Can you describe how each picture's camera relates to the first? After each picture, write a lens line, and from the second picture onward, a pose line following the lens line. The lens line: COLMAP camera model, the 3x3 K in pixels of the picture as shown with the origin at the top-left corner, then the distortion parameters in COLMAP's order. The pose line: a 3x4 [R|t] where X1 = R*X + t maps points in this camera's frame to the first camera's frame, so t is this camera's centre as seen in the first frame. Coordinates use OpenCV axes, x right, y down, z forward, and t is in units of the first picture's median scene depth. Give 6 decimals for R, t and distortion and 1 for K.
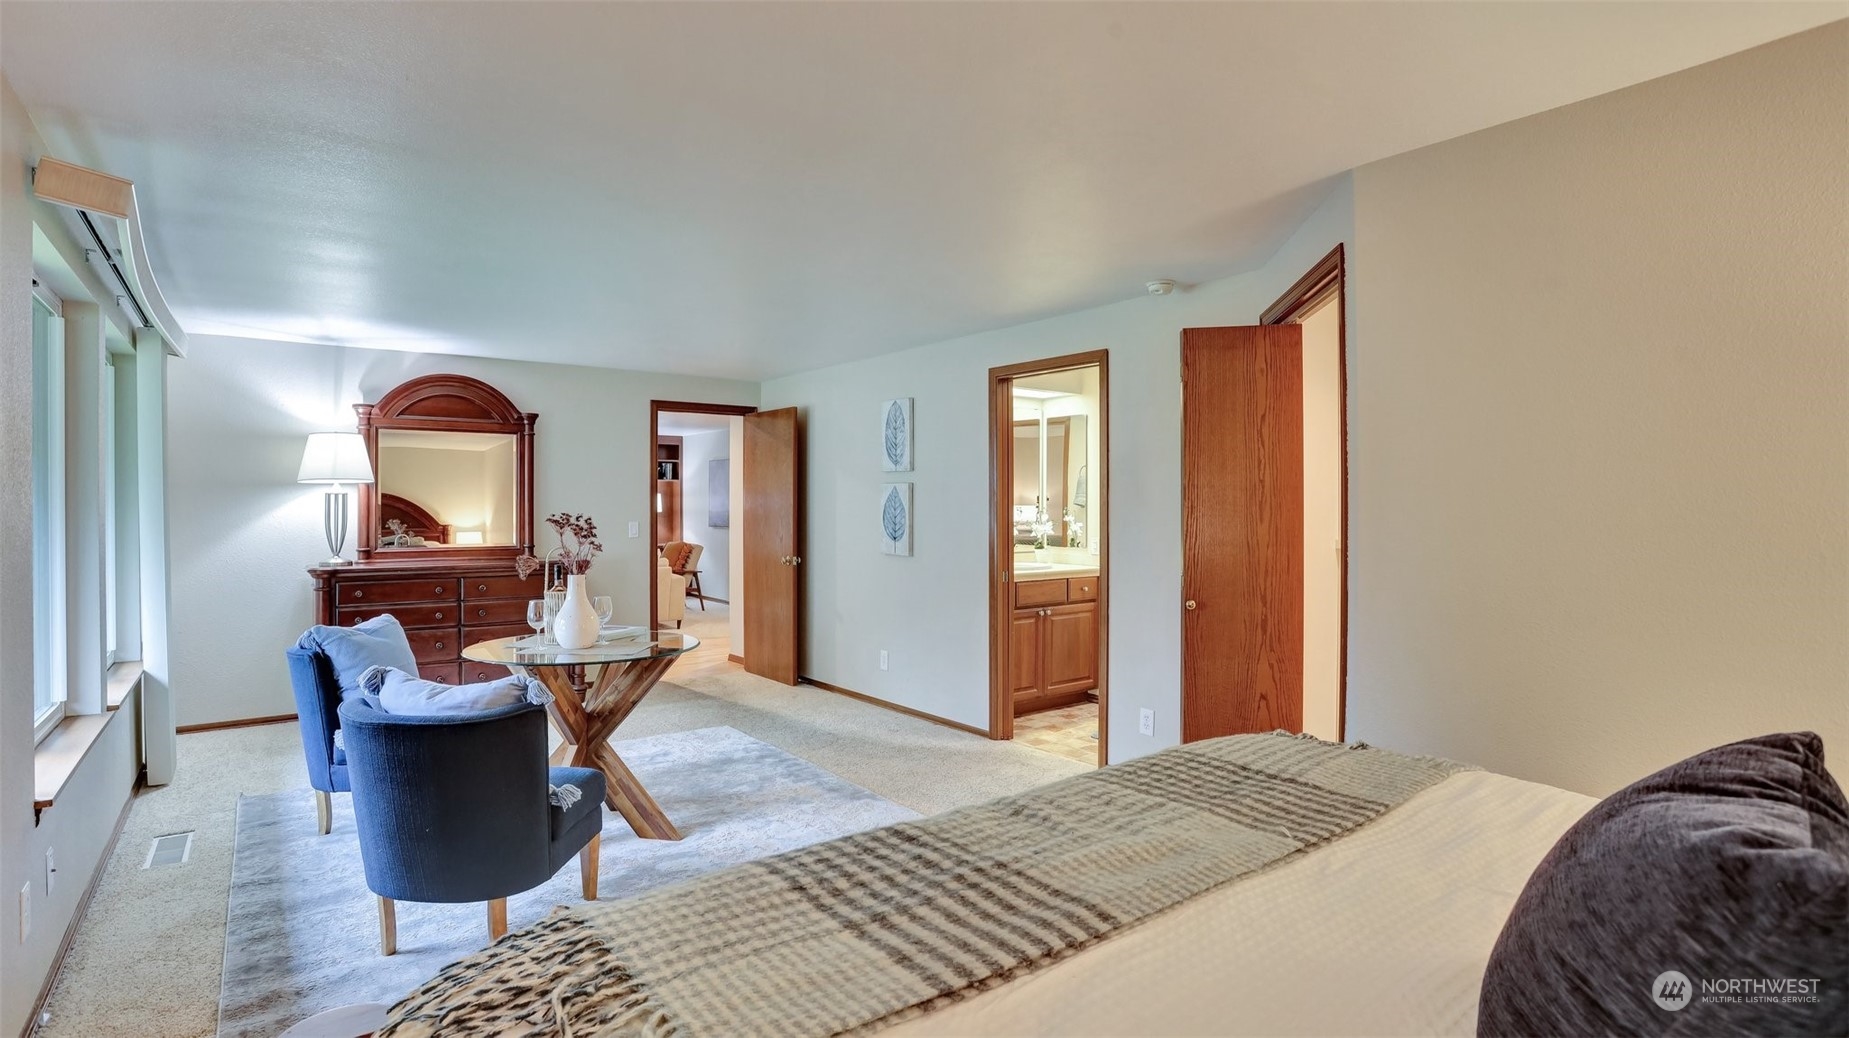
lens RADIAL K [[899.3, 0, 921.8], [0, 899.3, 513.9], [0, 0, 1]] dist [-0.047556, 0.010862]
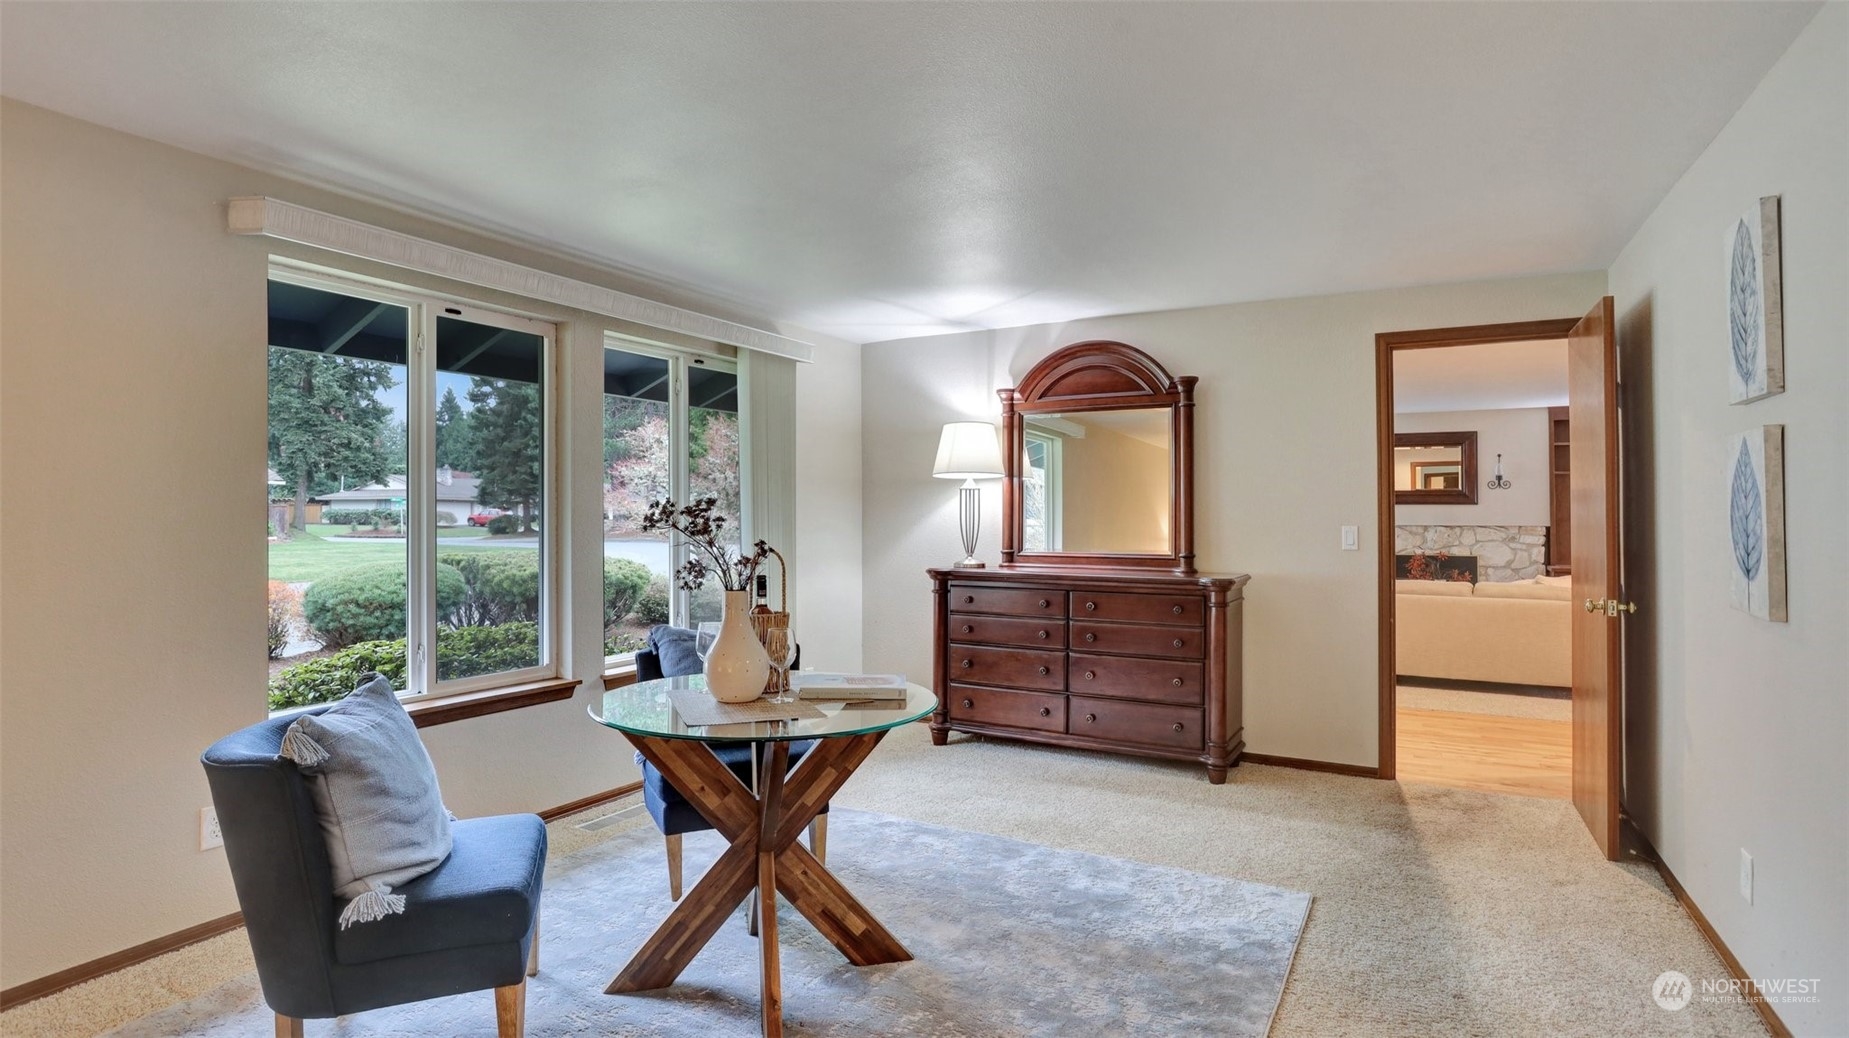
lens RADIAL K [[899.3, 0, 931.3], [0, 899.3, 514.4], [0, 0, 1]] dist [-0.047556, 0.010862]
pose [[0.438536, 0.002038, -0.898711, 0.153818], [-0.008875, 0.999958, -0.002063, 0.005678], [0.898670, 0.008881, 0.438536, 0.528171]]
